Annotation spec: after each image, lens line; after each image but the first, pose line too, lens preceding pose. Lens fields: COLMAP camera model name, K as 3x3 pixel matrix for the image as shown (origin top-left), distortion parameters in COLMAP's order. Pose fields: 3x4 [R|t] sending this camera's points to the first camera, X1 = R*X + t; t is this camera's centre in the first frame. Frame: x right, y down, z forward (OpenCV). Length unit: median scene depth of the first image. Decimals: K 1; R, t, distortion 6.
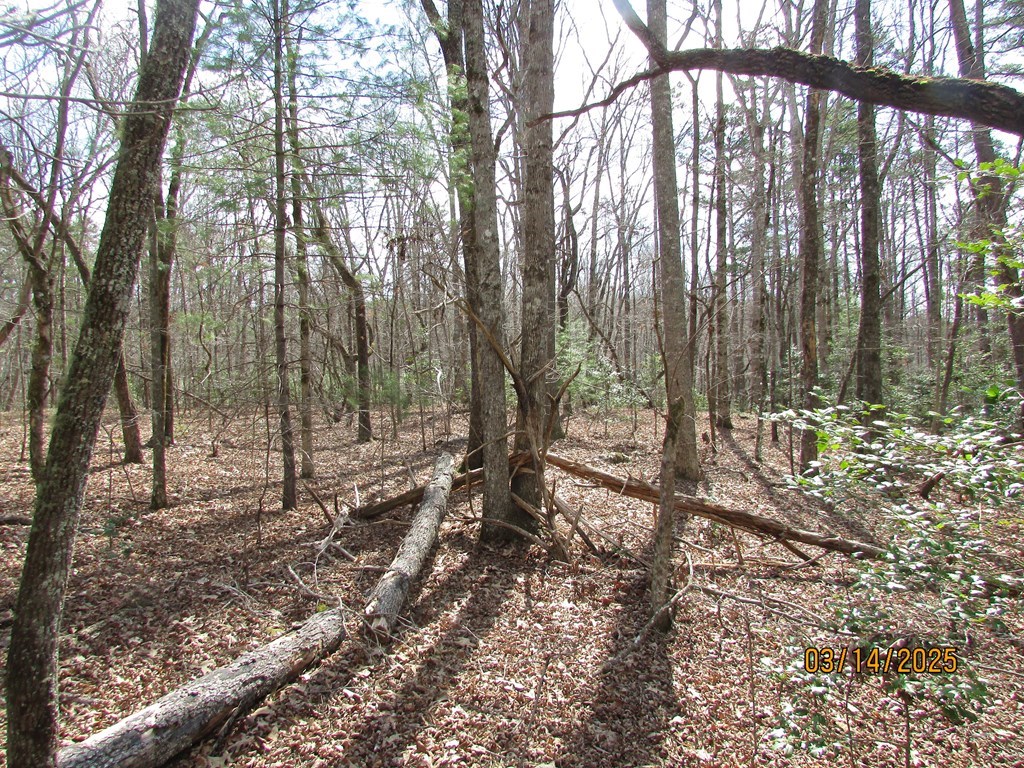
lens RADIAL K [[686.9, 0, 512.0], [0, 686.9, 384.0], [0, 0, 1]] dist [0.002066, 0.005897]
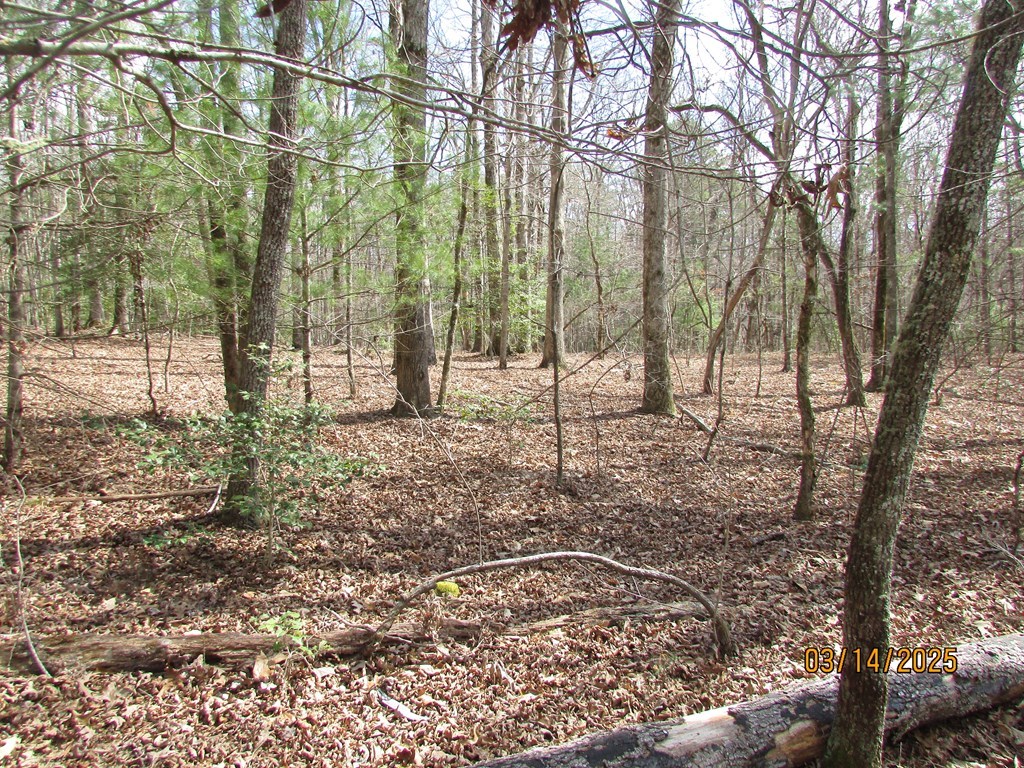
lens RADIAL K [[686.9, 0, 512.0], [0, 686.9, 384.0], [0, 0, 1]] dist [0.002066, 0.005897]
pose [[0.686278, 0.039641, -0.726259, -0.211498], [0.001588, 0.998430, 0.055996, 0.033105], [0.727338, -0.039582, 0.685137, -0.070166]]
